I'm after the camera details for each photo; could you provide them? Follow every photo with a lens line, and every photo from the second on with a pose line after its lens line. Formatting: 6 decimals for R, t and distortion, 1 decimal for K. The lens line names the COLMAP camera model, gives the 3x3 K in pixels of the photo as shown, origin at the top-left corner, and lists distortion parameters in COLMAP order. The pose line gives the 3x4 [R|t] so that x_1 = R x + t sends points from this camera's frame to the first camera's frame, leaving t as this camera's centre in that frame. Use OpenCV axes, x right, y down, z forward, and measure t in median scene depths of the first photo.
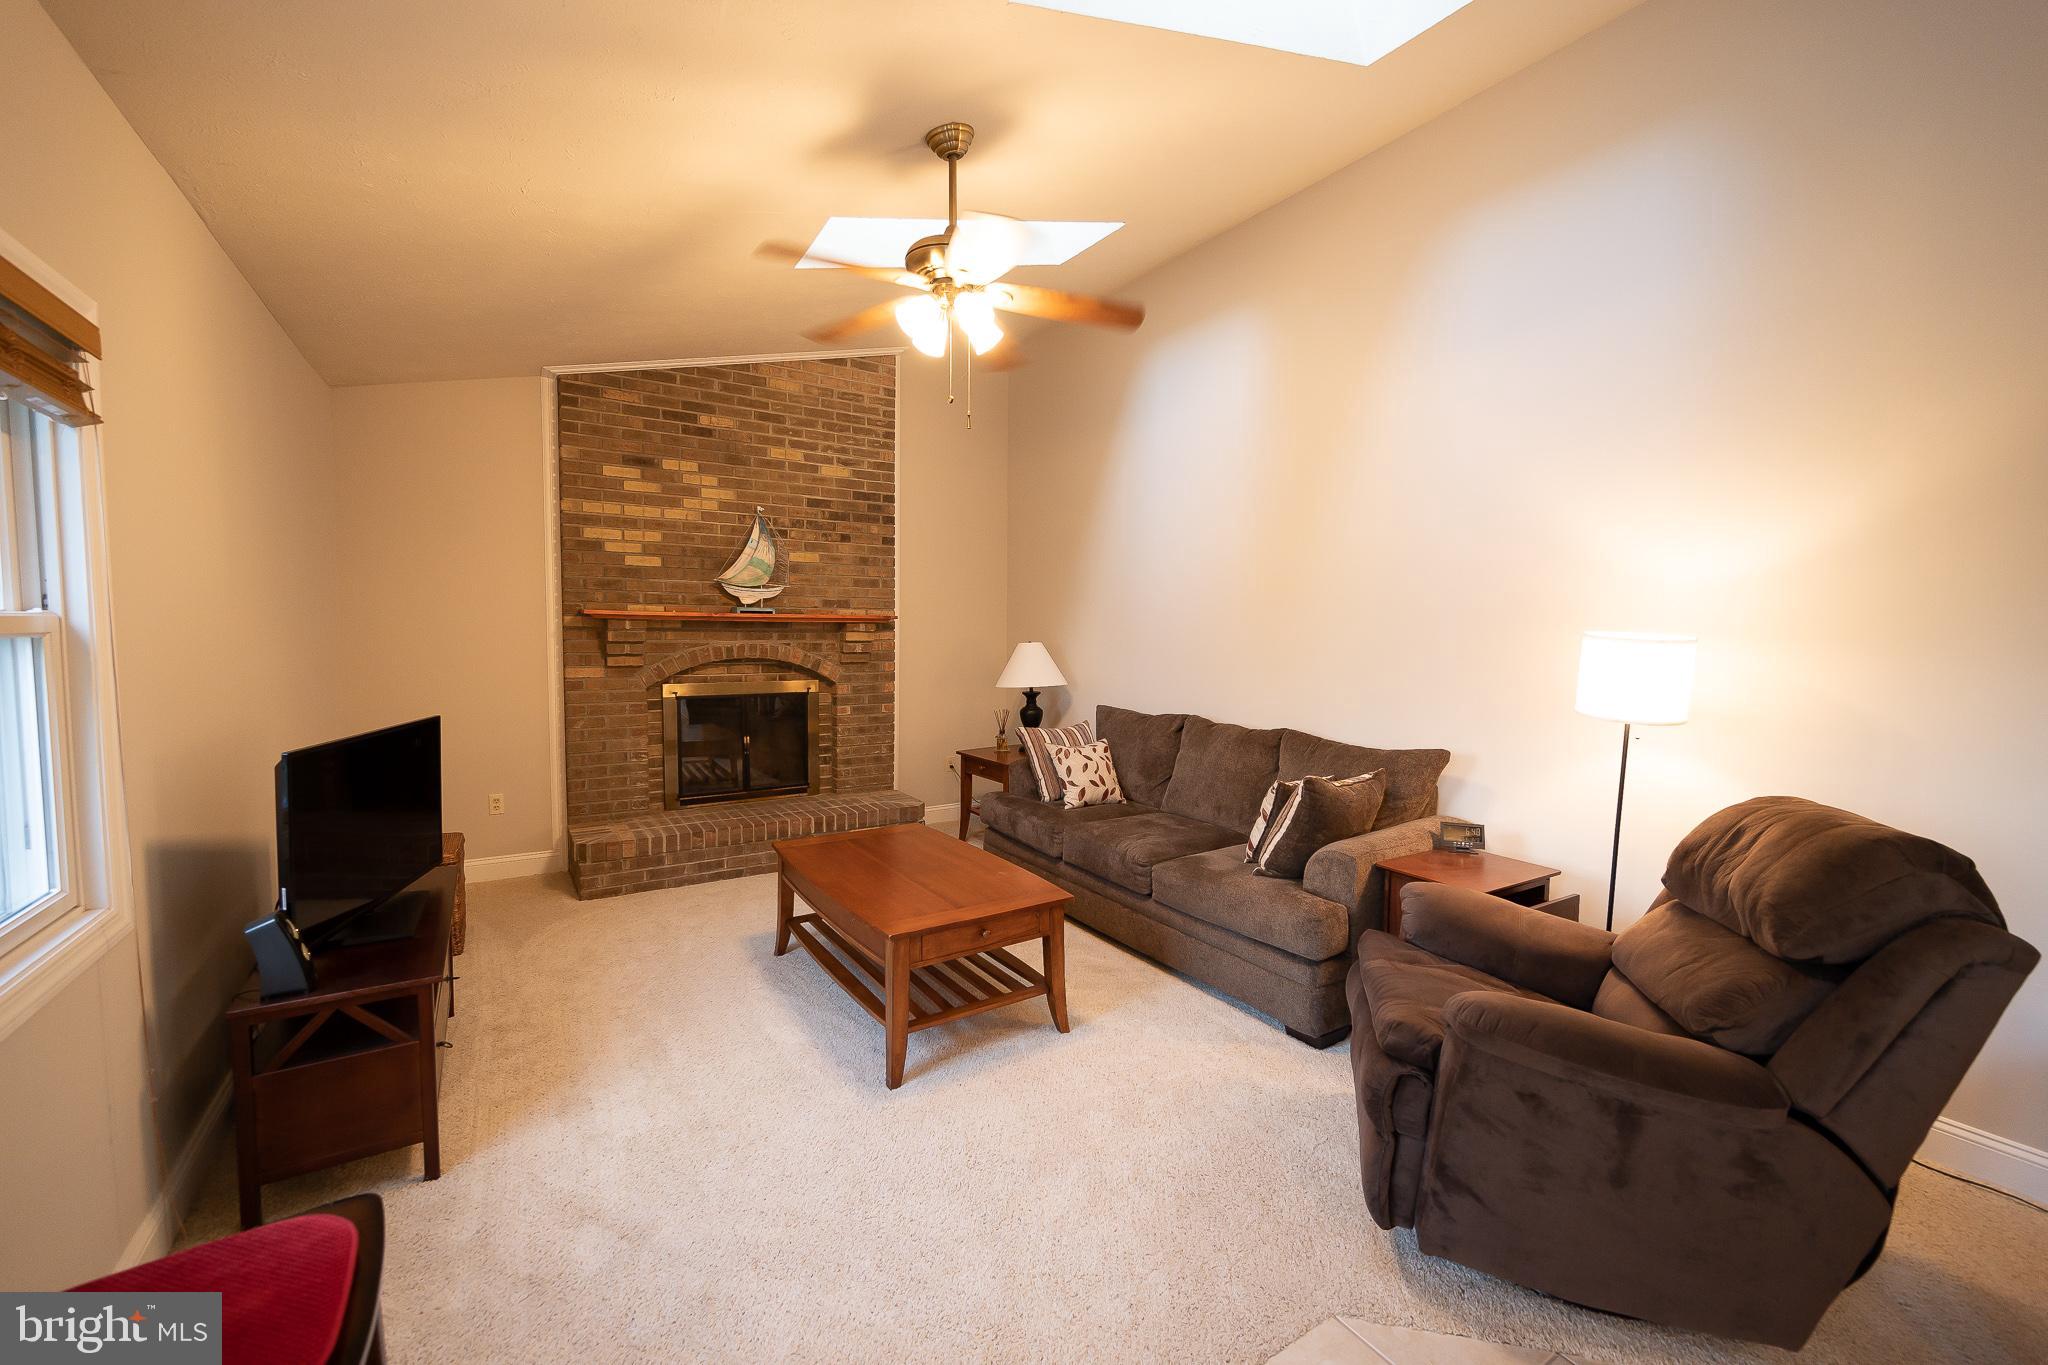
lens RADIAL K [[813.0, 0, 1023.5], [0, 813.0, 681.1], [0, 0, 1]] dist [-0.002495, 0.001448]
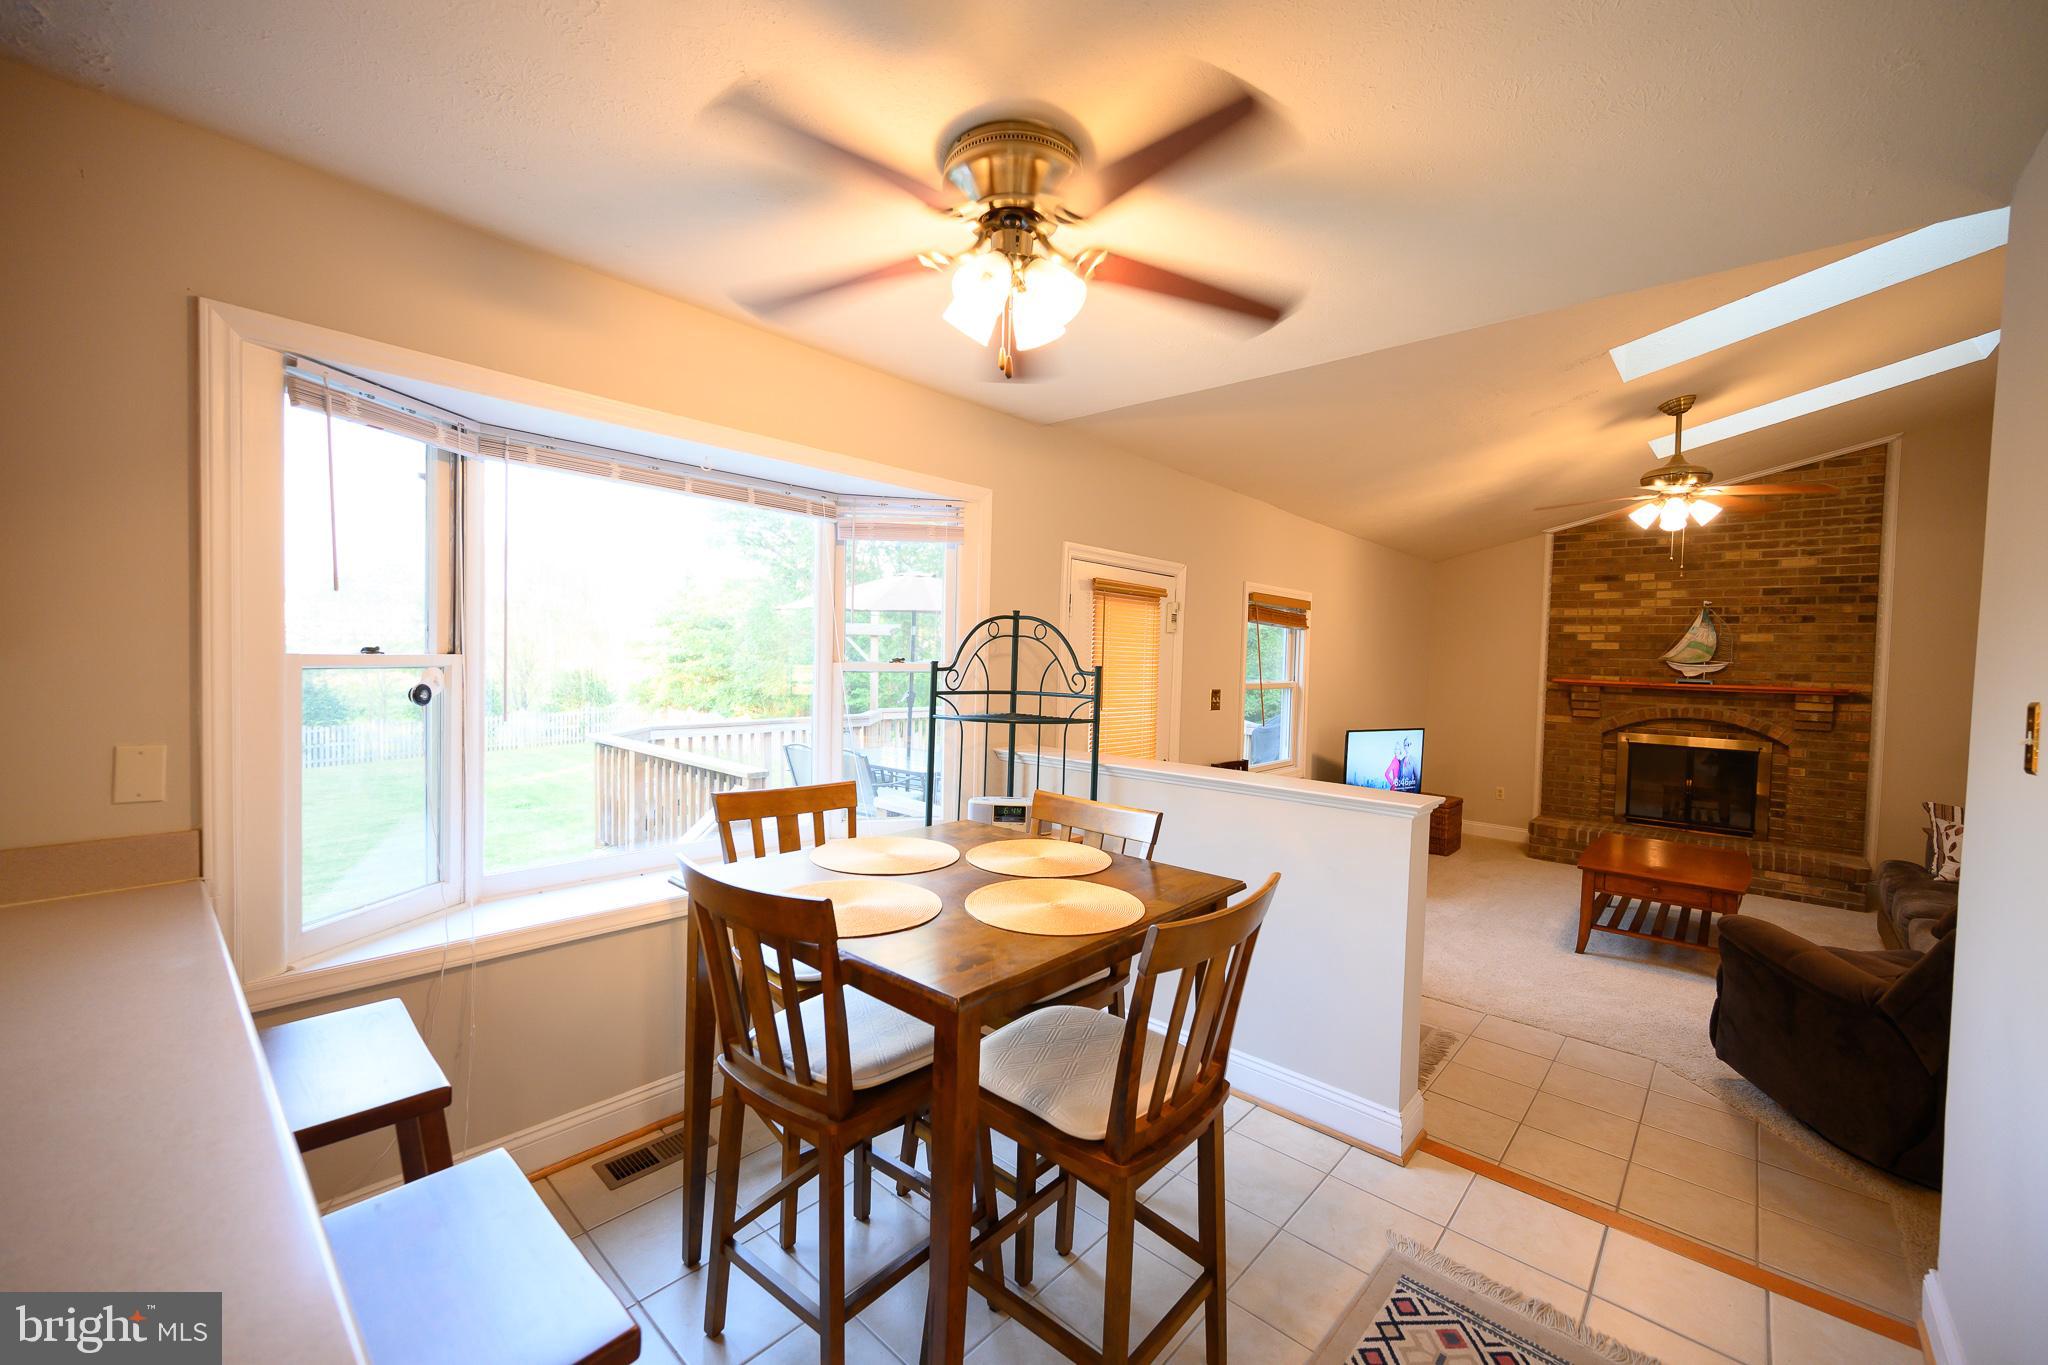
lens RADIAL K [[813.0, 0, 1019.6], [0, 813.0, 678.4], [0, 0, 1]] dist [-0.002495, 0.001448]
pose [[0.256046, 0.024051, -0.966365, 0.649999], [-0.089299, 0.996004, 0.001128, 0.002238], [0.962531, 0.086007, 0.257171, -0.367245]]
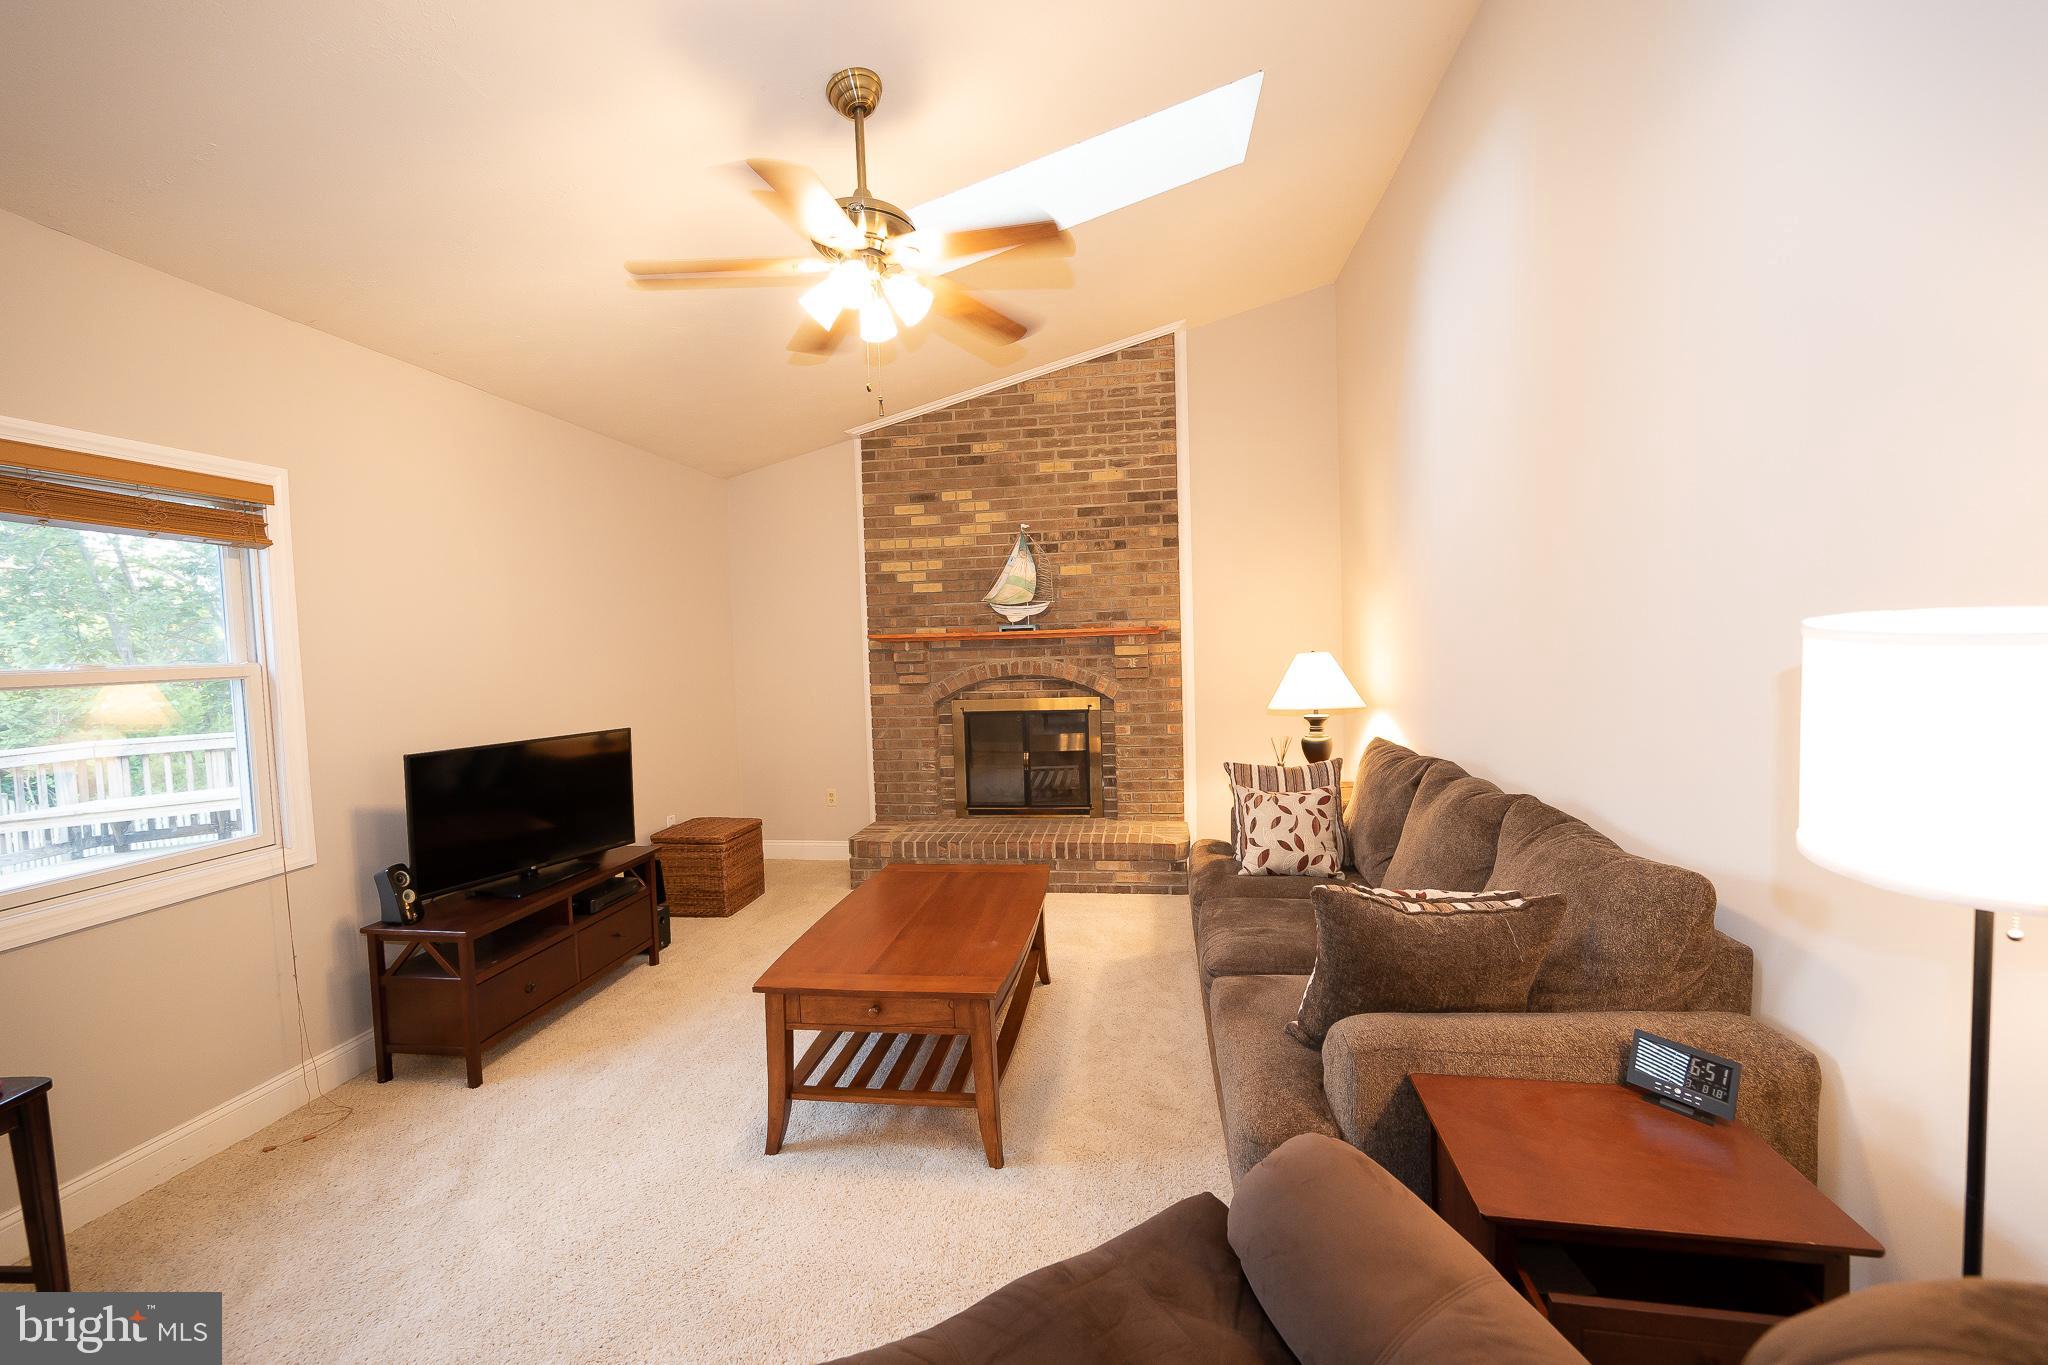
lens RADIAL K [[813.0, 0, 1034.8], [0, 813.0, 680.1], [0, 0, 1]] dist [-0.002495, 0.001448]
pose [[0.754739, -0.002108, -0.656022, 0.348501], [-0.004305, 0.999957, -0.008165, -0.014473], [0.656011, 0.008987, 0.754698, 0.259996]]
